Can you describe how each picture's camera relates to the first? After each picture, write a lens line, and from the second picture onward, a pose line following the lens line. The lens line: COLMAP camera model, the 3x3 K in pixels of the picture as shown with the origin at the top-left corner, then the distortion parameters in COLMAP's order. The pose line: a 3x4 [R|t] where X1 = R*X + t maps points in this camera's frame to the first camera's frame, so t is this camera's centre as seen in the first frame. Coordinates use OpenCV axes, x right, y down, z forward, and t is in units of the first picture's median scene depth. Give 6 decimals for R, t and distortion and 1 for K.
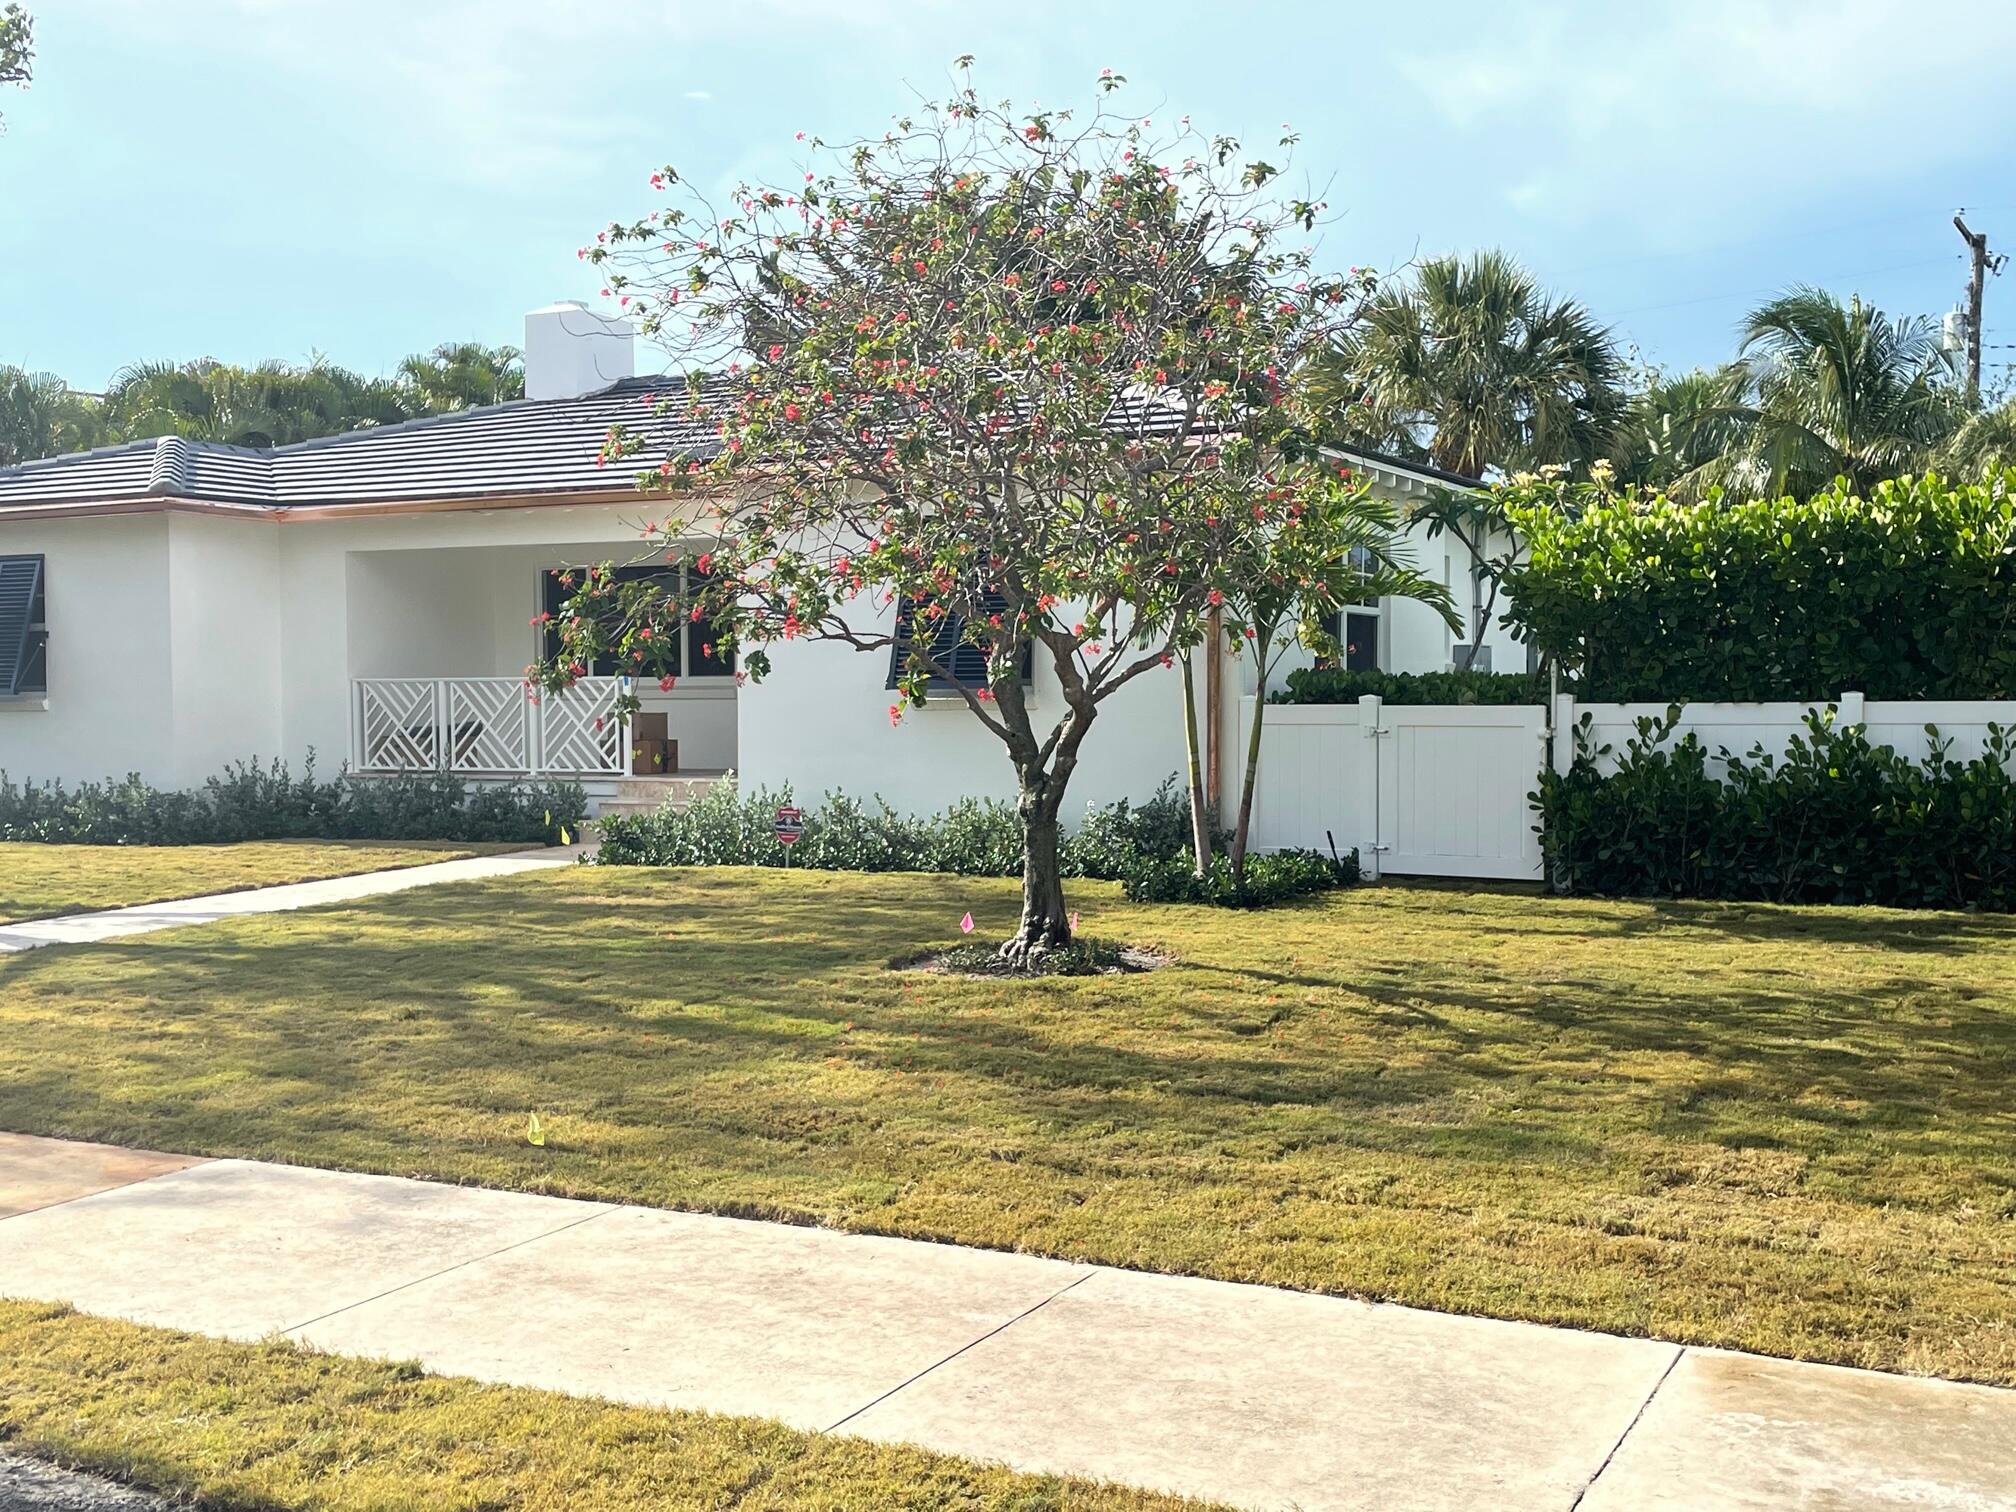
lens RADIAL K [[2222.8, 0, 1017.7], [0, 2222.8, 761.4], [0, 0, 1]] dist [0.081416, 0.000000]
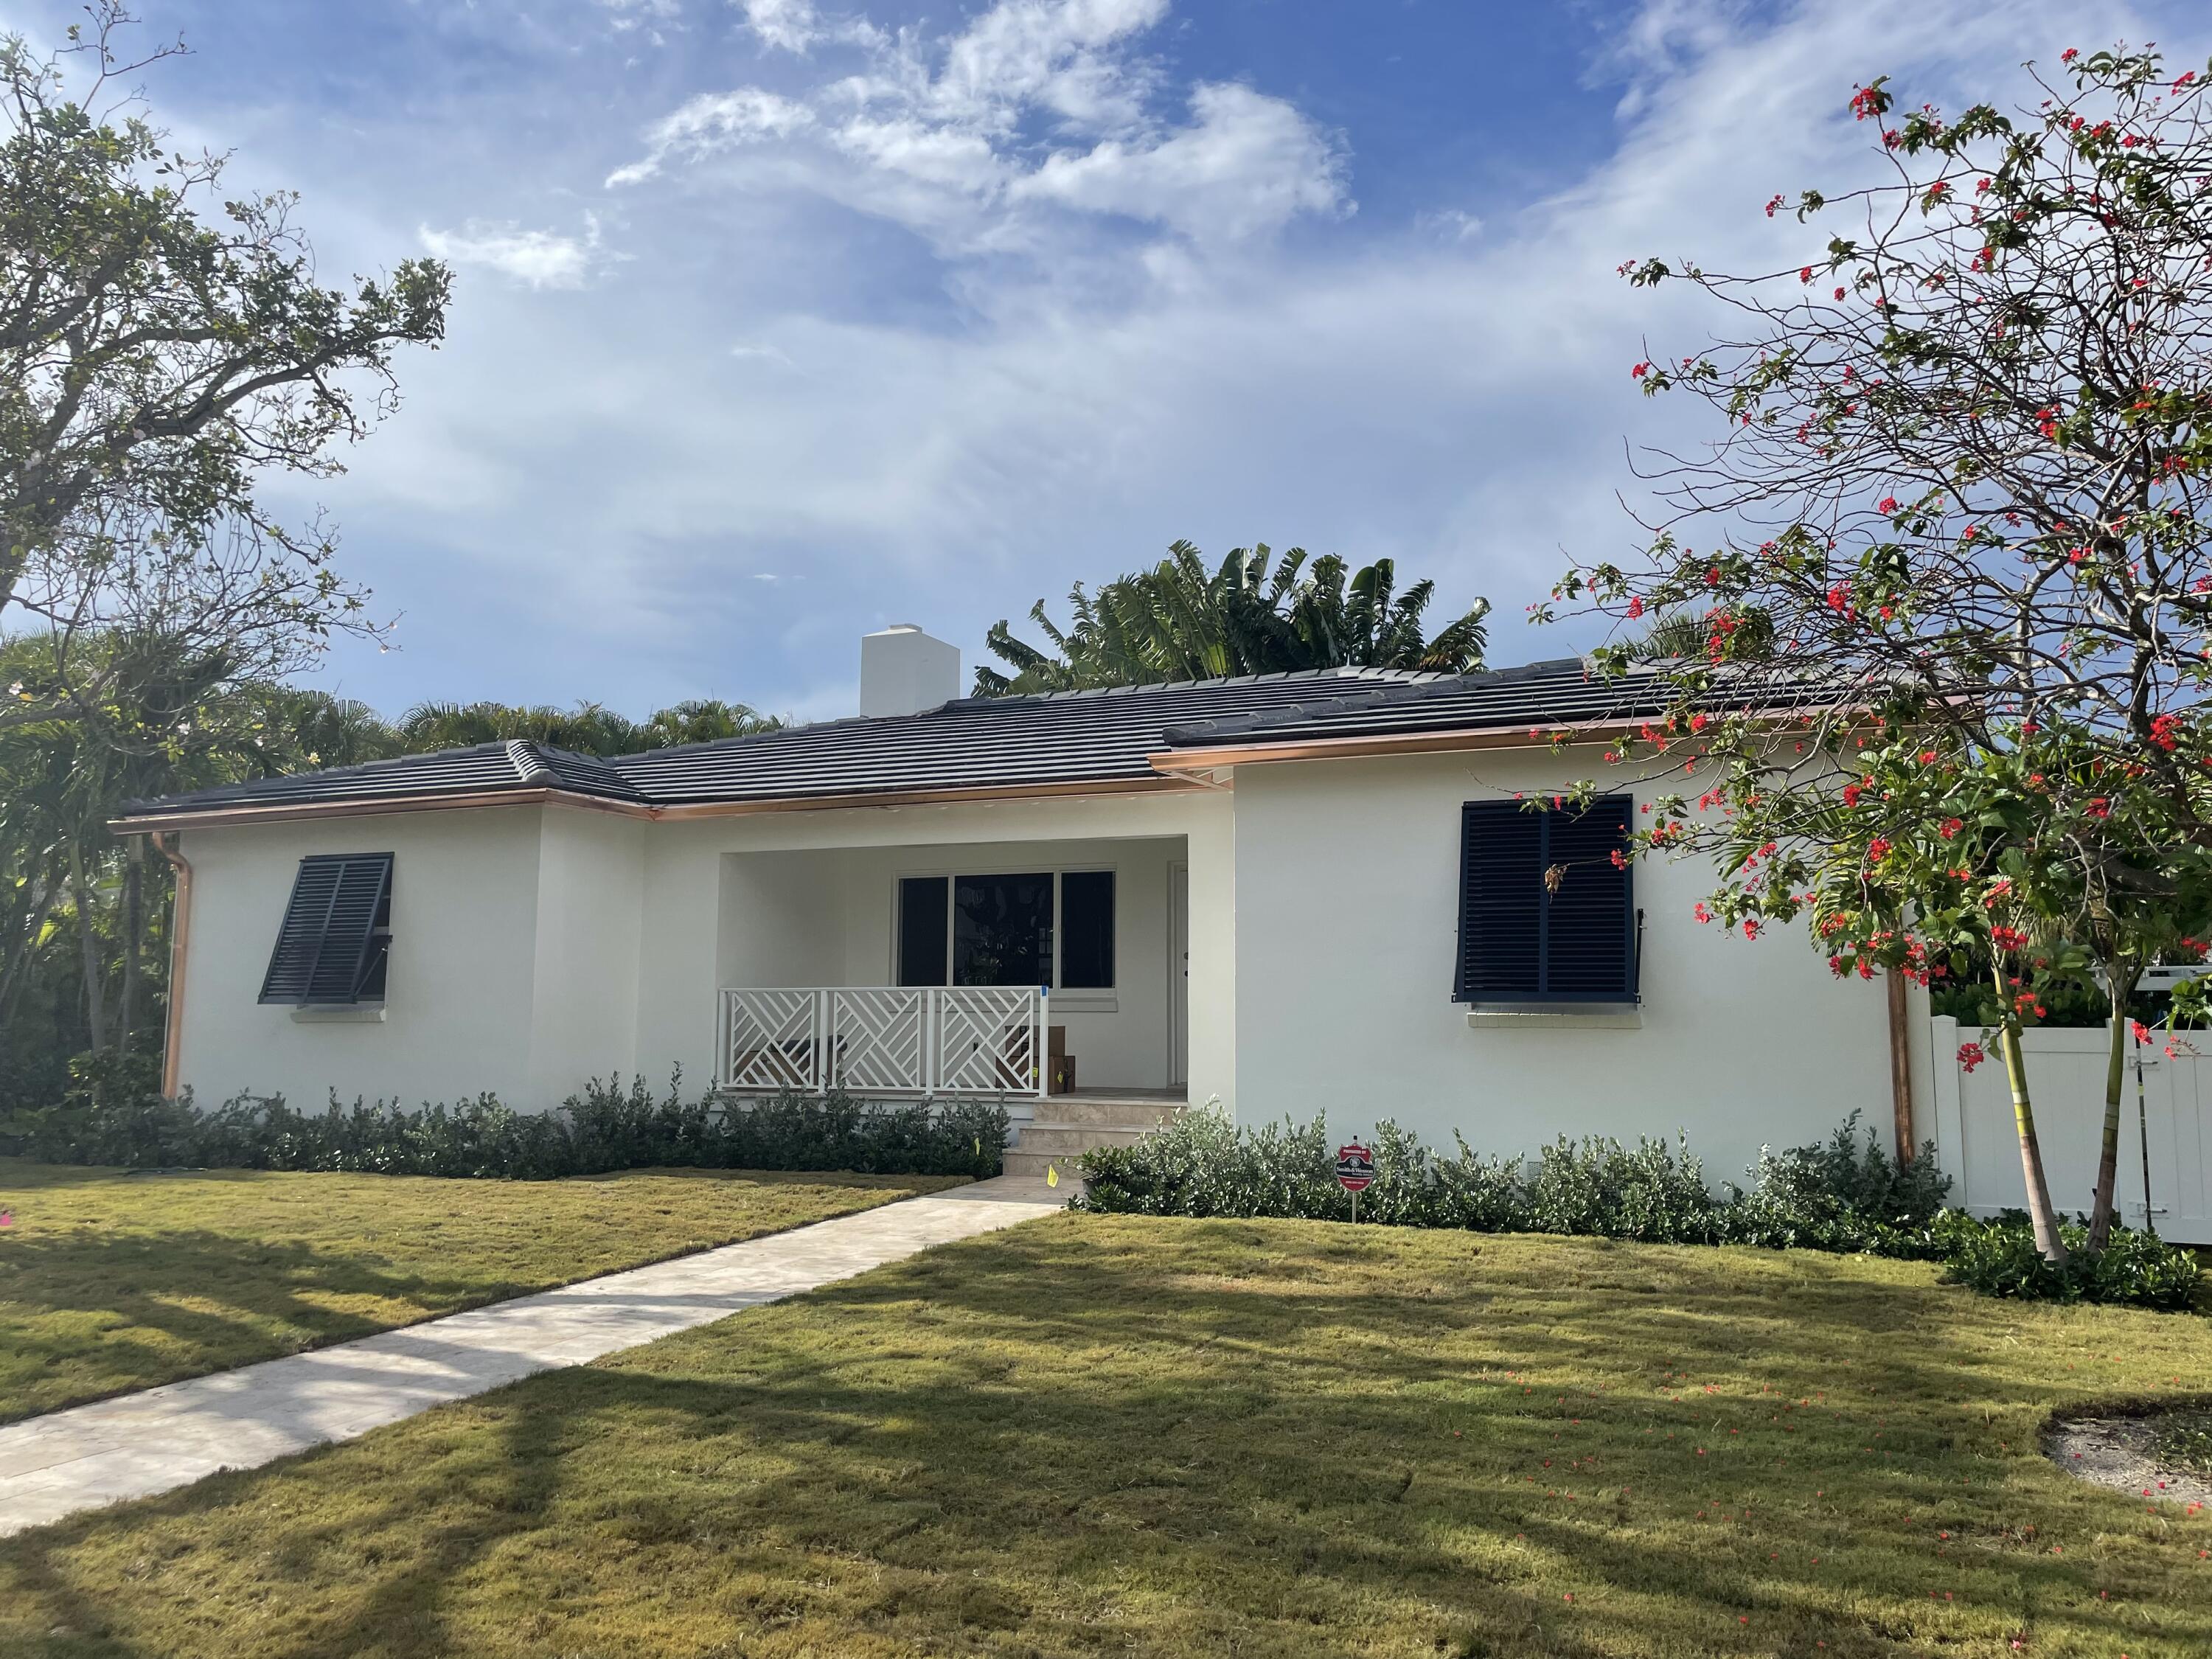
lens RADIAL K [[1664.6, 0, 1112.8], [0, 1664.6, 809.3], [0, 0, 1]] dist [0.084616, -0.103134]
pose [[0.997717, 0.017952, 0.065111, -0.262953], [-0.007812, 0.988232, -0.152761, -0.007860], [-0.067087, 0.151903, 0.986116, 0.424163]]
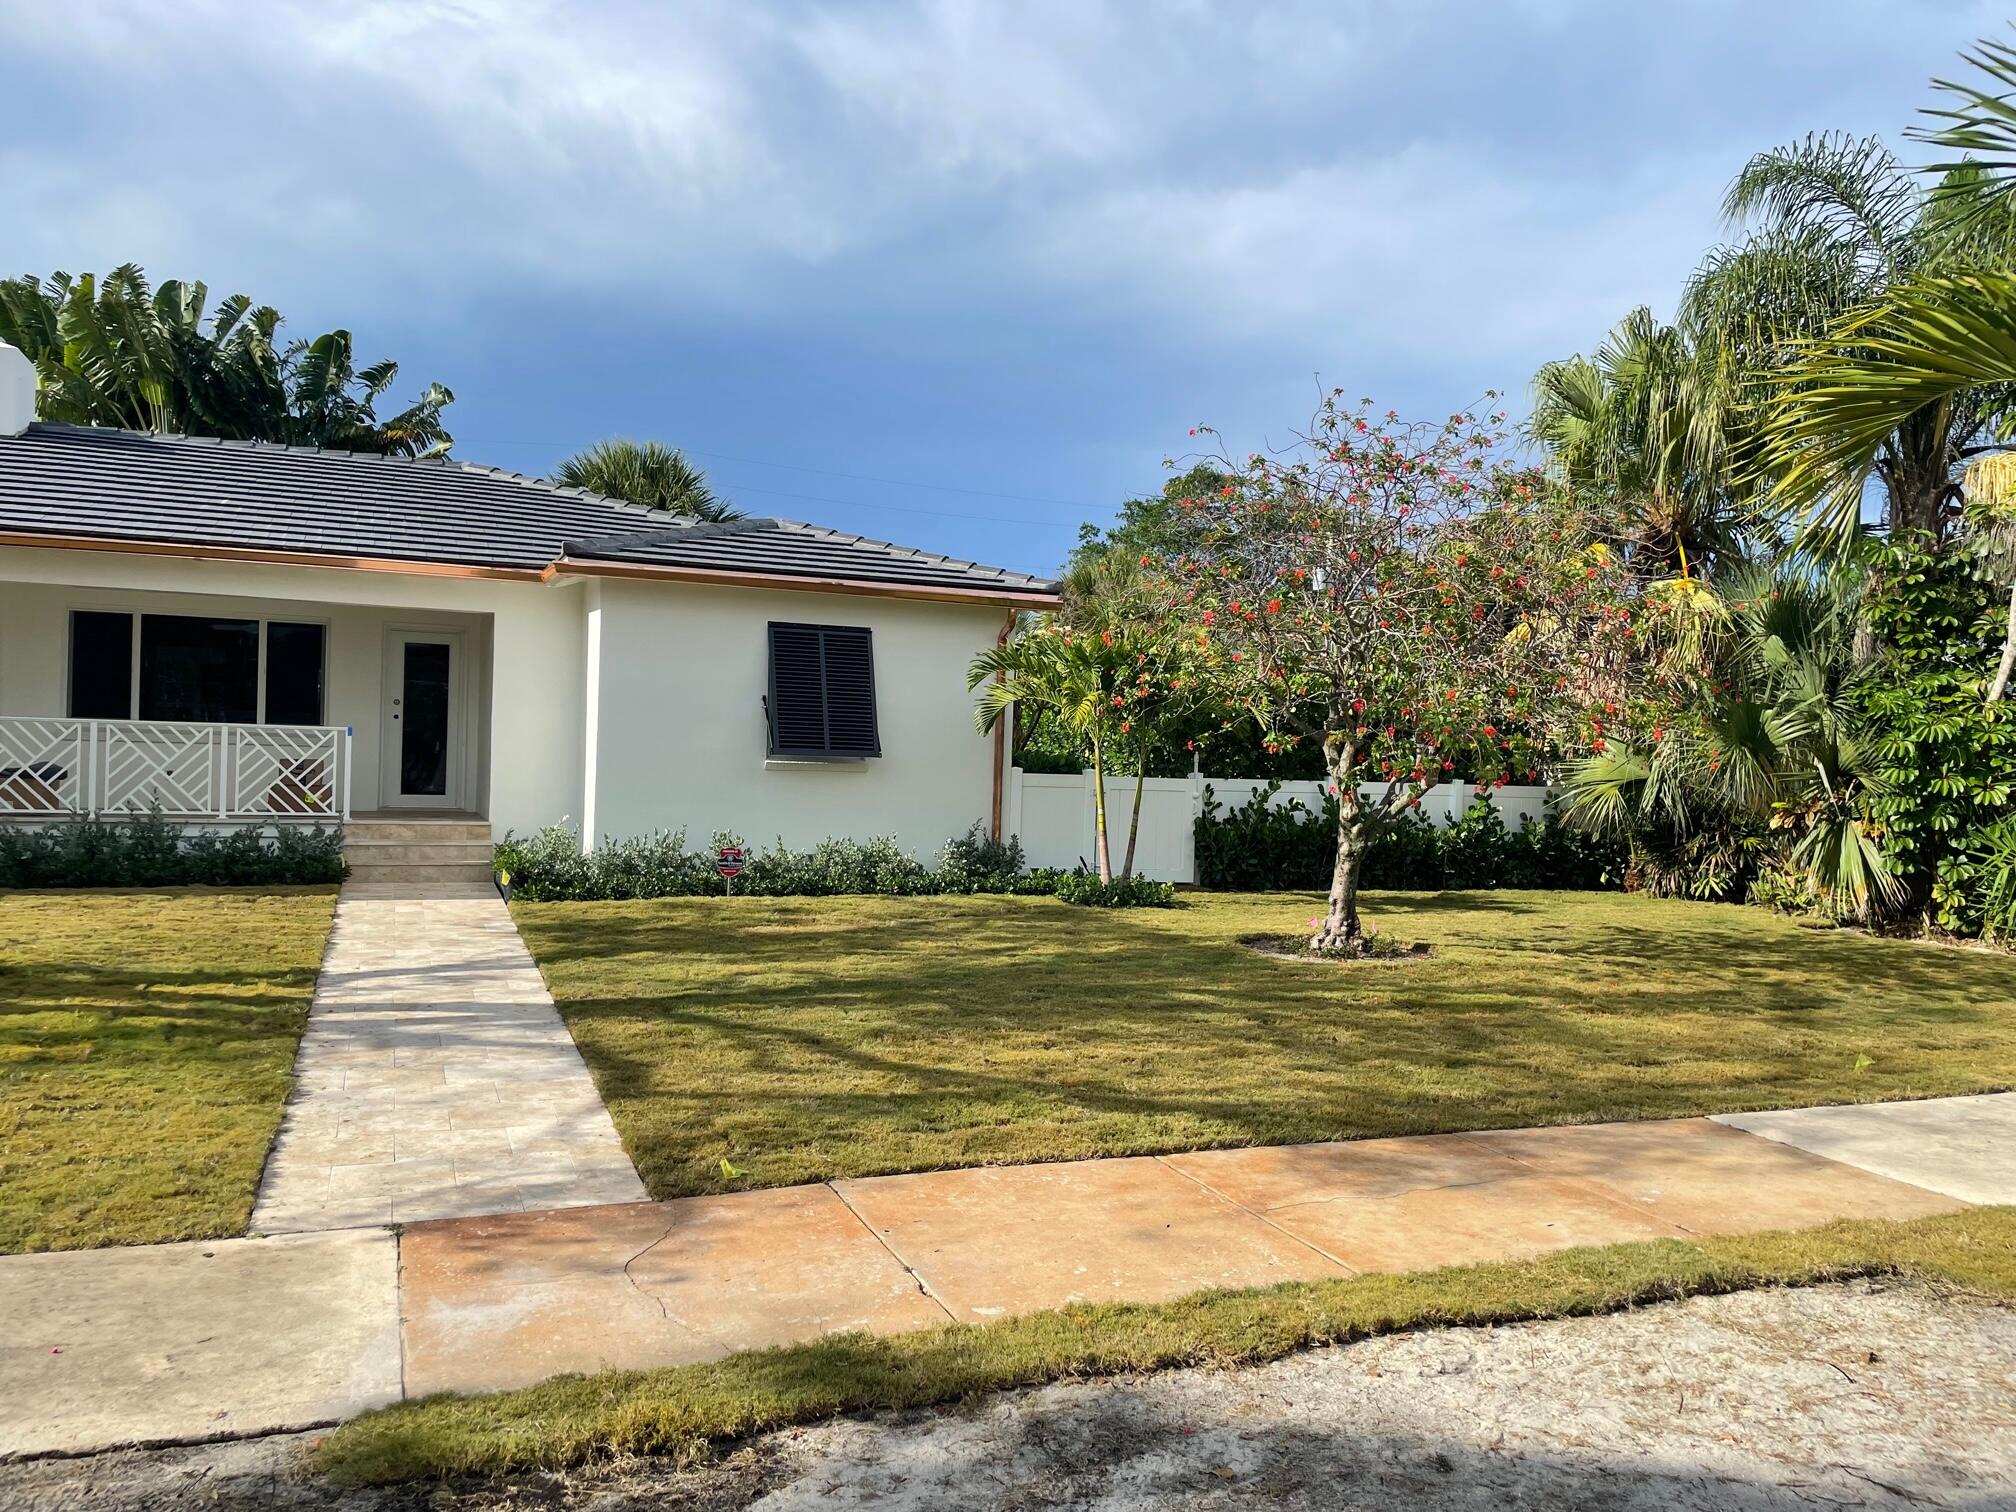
lens RADIAL K [[1508.2, 0, 1014.3], [0, 1508.2, 765.6], [0, 0, 1]] dist [0.095910, -0.115672]
pose [[0.644598, 0.021299, 0.764225, -0.727298], [-0.010119, 0.999762, -0.019328, -0.011800], [-0.764455, 0.004725, 0.644660, 0.371111]]
